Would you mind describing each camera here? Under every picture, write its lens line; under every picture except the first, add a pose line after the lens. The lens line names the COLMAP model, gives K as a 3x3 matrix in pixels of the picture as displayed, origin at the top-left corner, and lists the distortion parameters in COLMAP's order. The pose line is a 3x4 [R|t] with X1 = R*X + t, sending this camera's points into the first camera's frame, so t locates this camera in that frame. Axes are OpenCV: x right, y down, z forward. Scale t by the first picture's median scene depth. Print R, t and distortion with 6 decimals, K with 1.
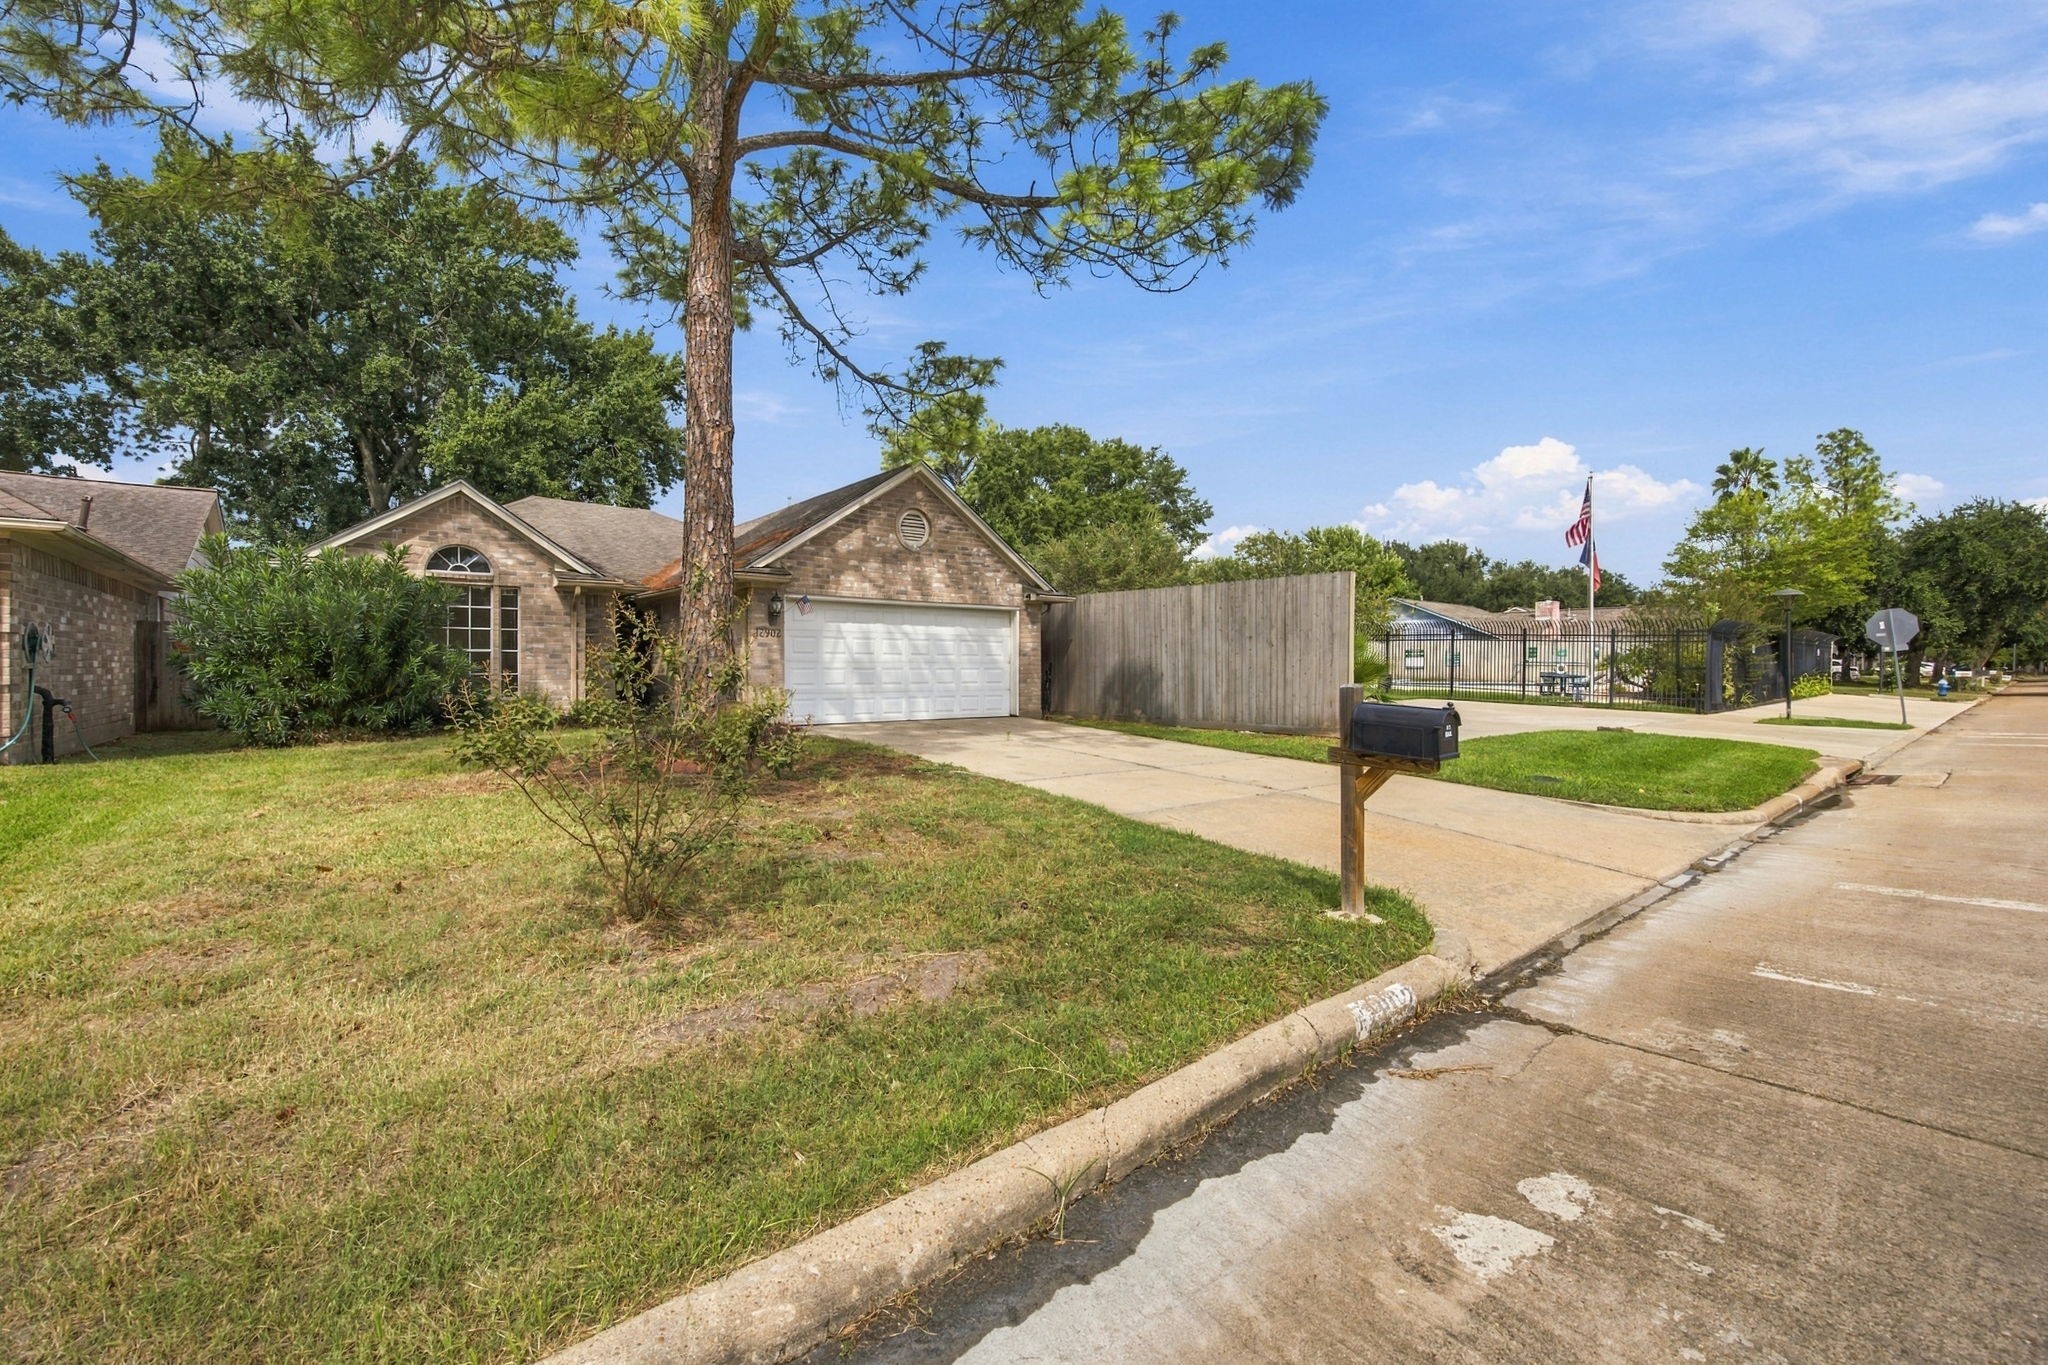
lens RADIAL K [[836.6, 0, 1024.0], [0, 836.6, 682.5], [0, 0, 1]] dist [-0.000706, 0.000151]
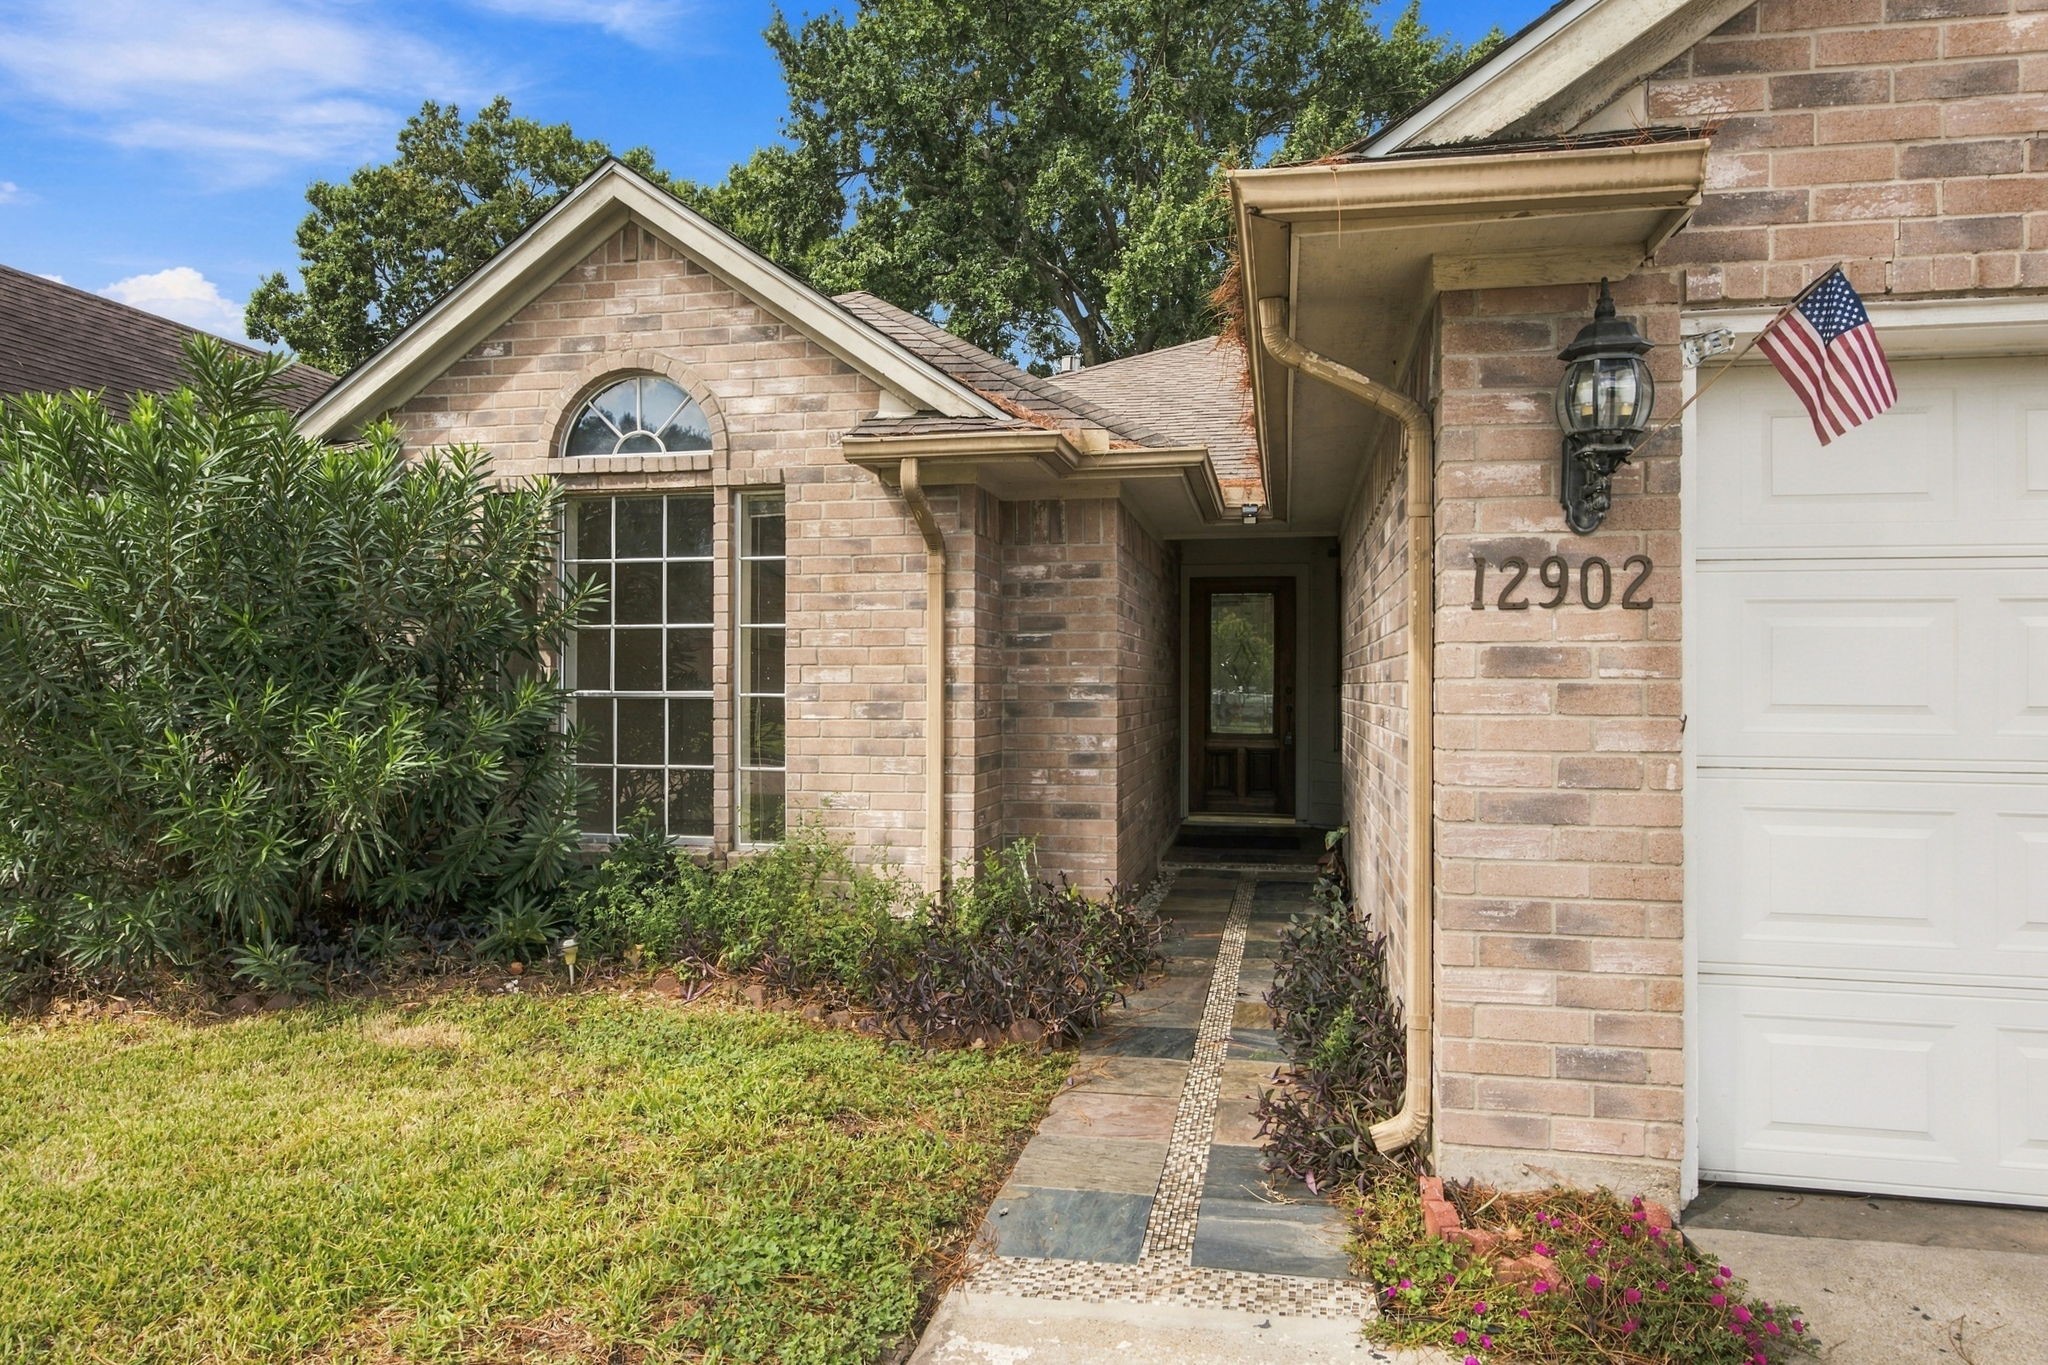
lens RADIAL K [[1267.4, 0, 1024.0], [0, 1267.4, 682.5], [0, 0, 1]] dist [-0.055034, 0.000250]
pose [[0.633605, -0.003542, -0.773649, -0.192828], [-0.009985, 0.999869, -0.012755, -0.037142], [0.773592, 0.015806, 0.633486, 0.782415]]
